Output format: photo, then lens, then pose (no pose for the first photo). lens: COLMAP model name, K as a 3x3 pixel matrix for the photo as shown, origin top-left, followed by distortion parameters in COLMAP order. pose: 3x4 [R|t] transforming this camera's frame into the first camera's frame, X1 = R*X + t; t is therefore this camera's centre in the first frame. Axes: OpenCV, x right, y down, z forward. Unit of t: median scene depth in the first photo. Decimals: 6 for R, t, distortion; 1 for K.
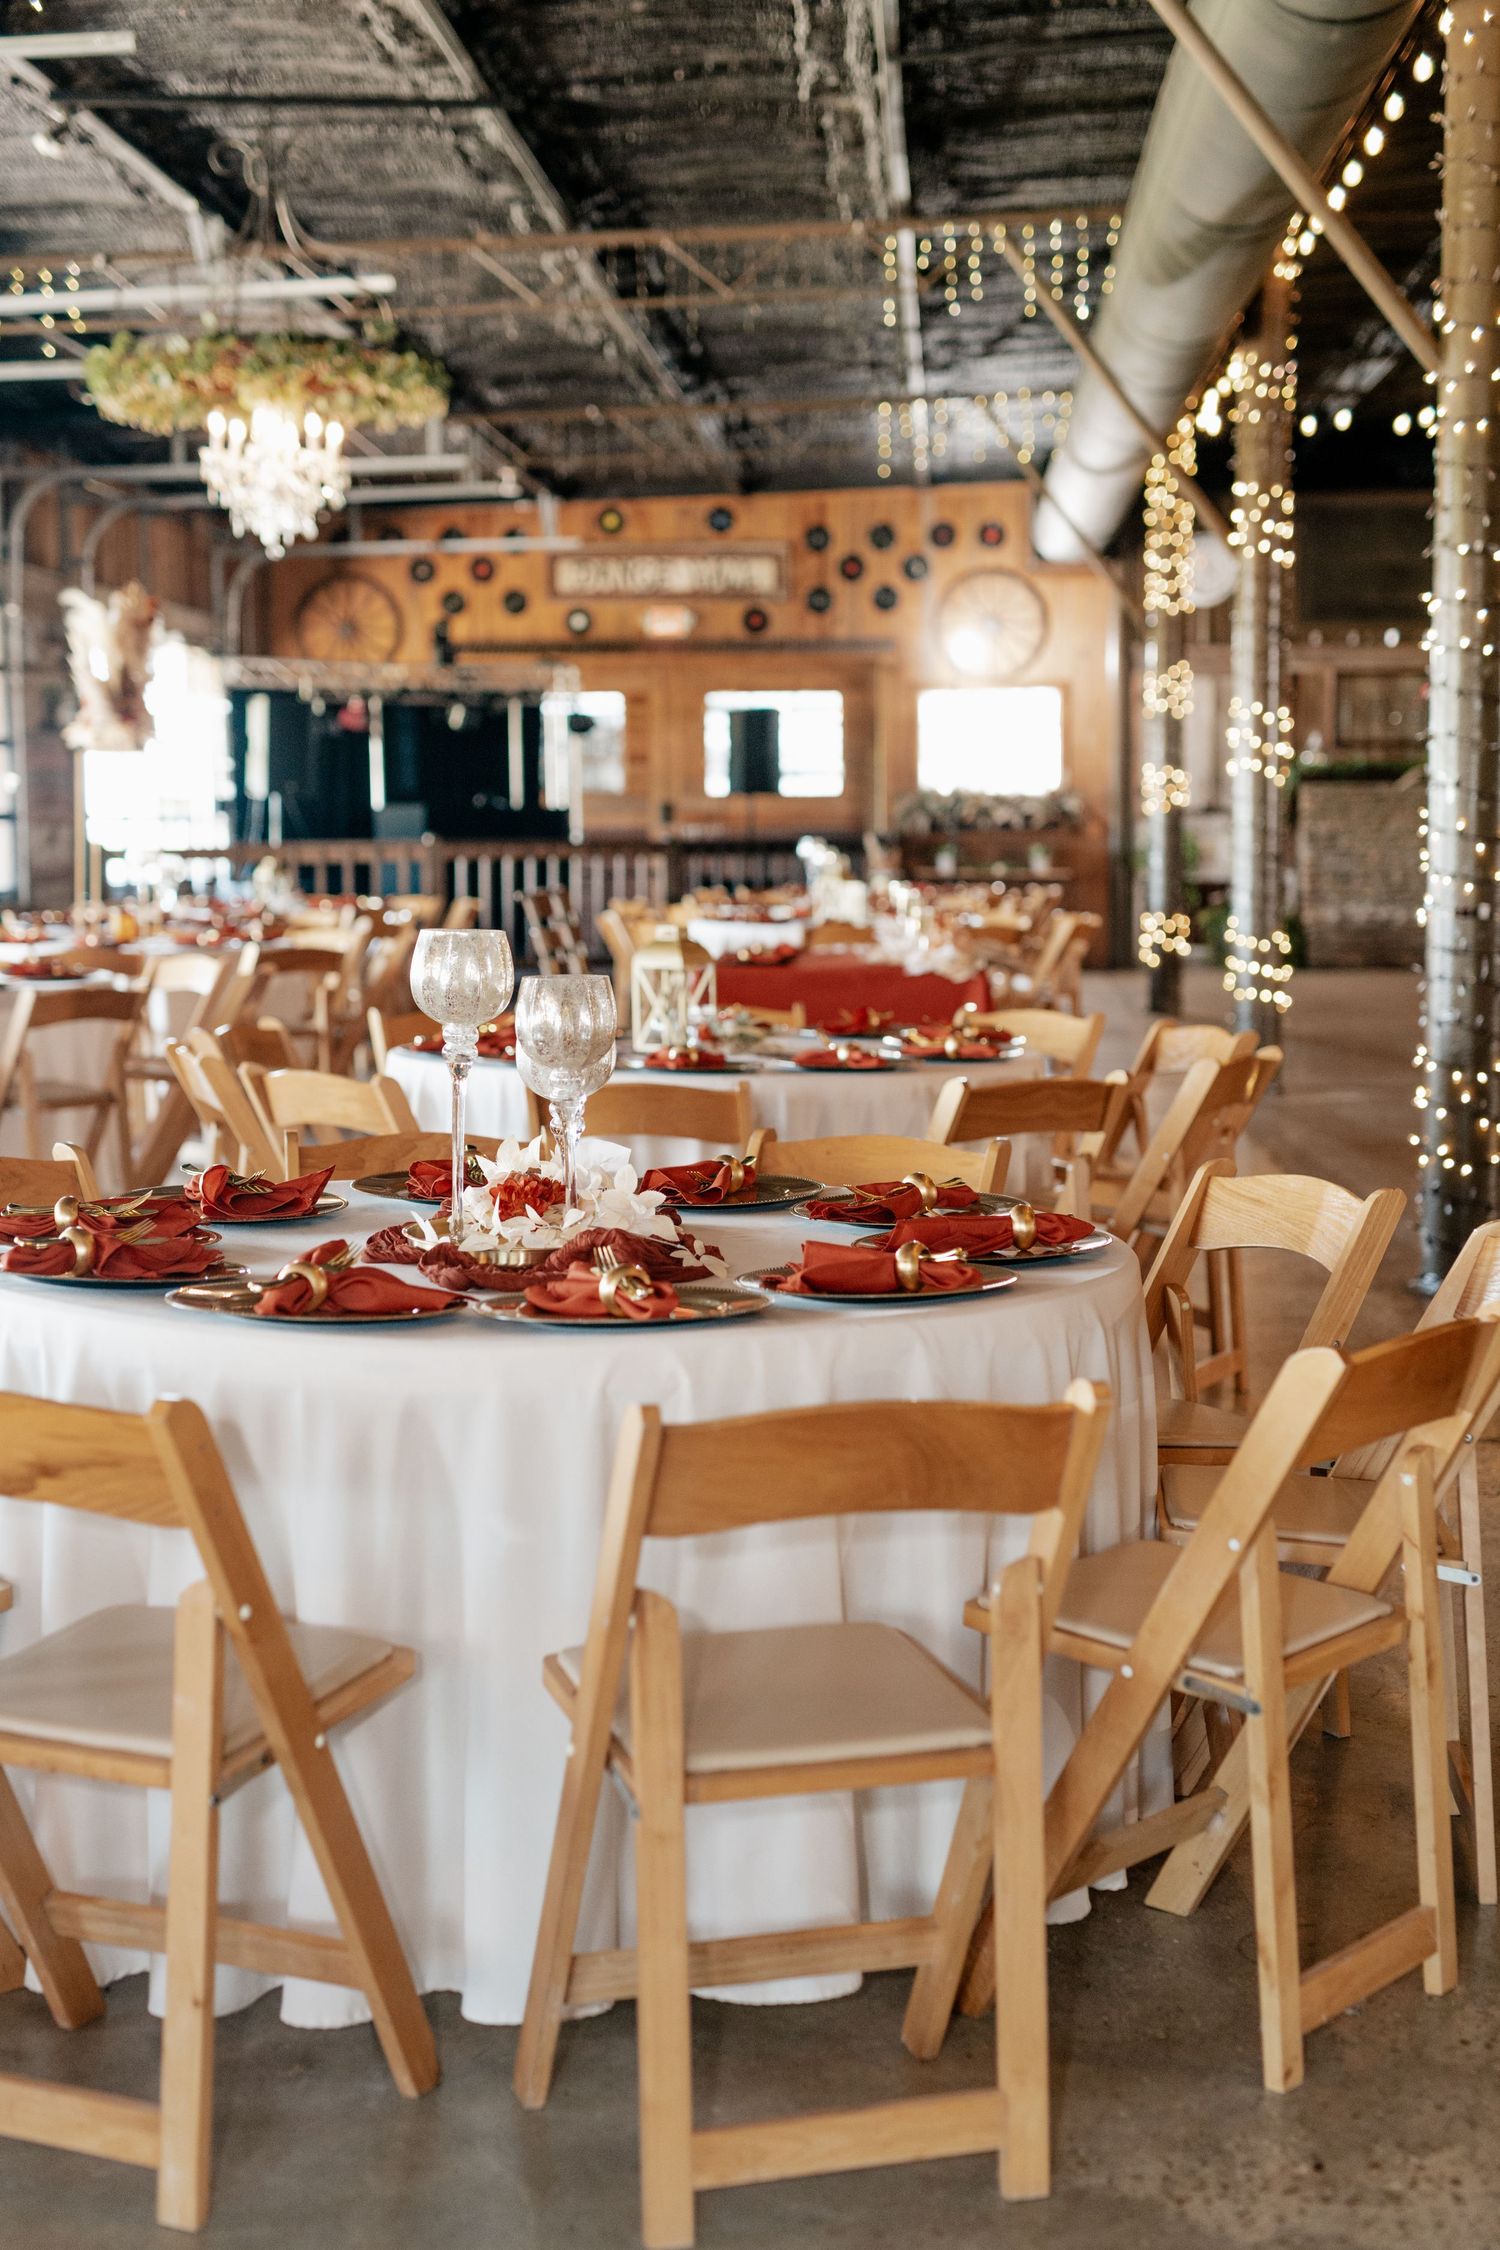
lens RADIAL K [[3128.2, 0, 750.0], [0, 3128.2, 1125.0], [0, 0, 1]] dist [0.005291, -0.007623]
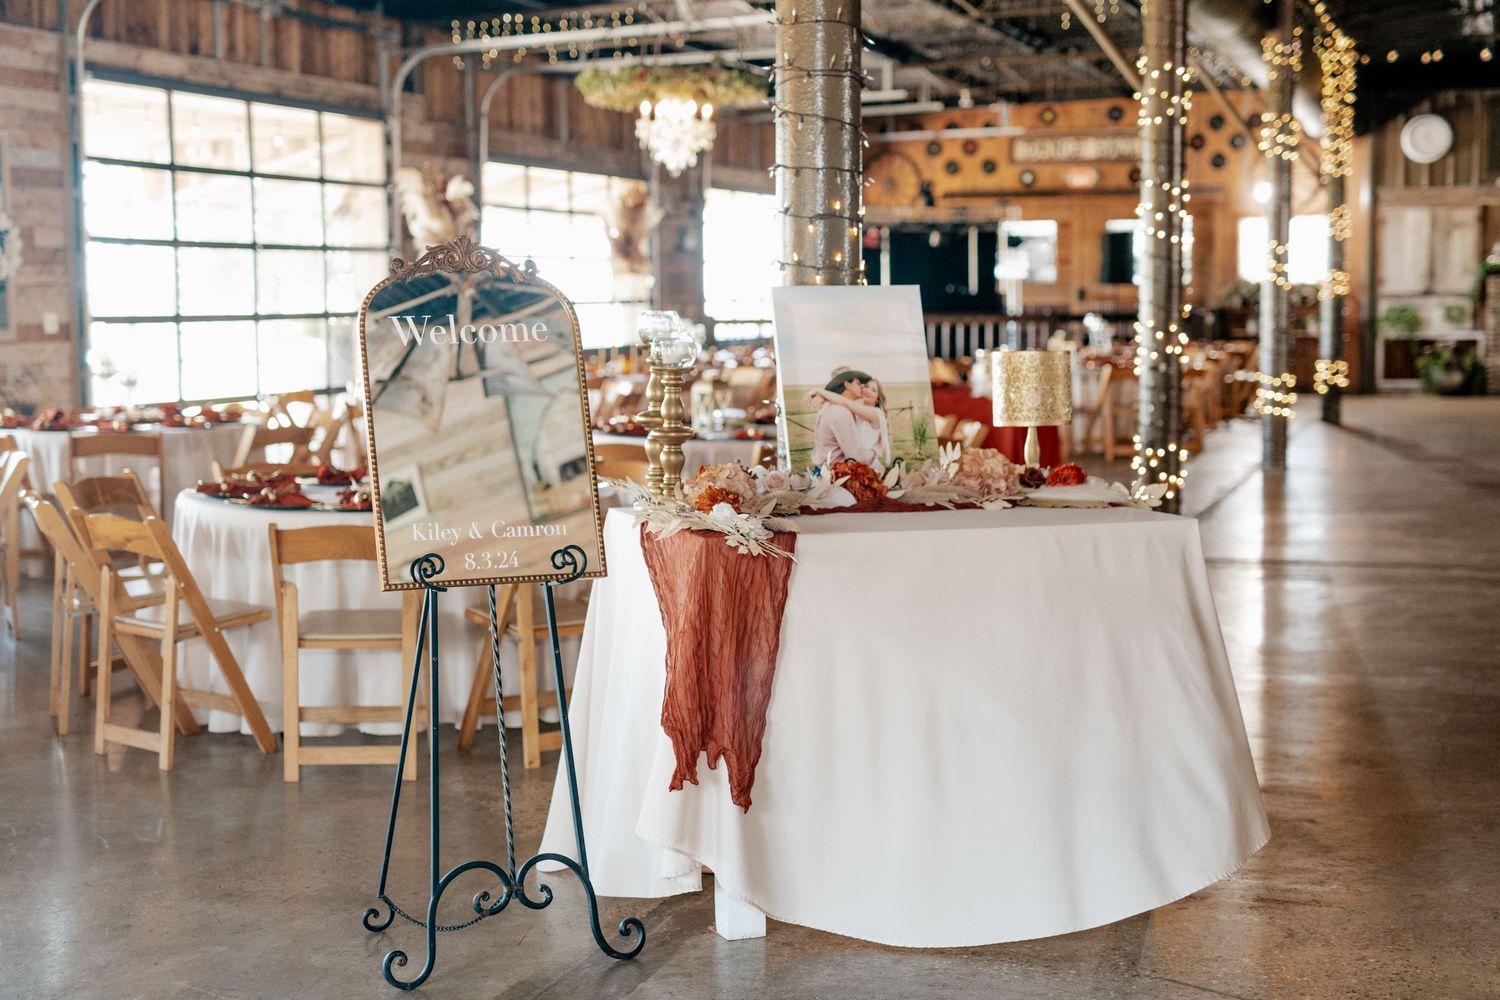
lens RADIAL K [[2085.5, 0, 750.0], [0, 2085.5, 500.0], [0, 0, 1]] dist [0.005291, -0.007623]
pose [[0.965764, 0.024634, -0.258250, 0.097544], [-0.023624, 0.999696, 0.007014, 0.003369], [0.258345, -0.000673, 0.966053, -0.097529]]
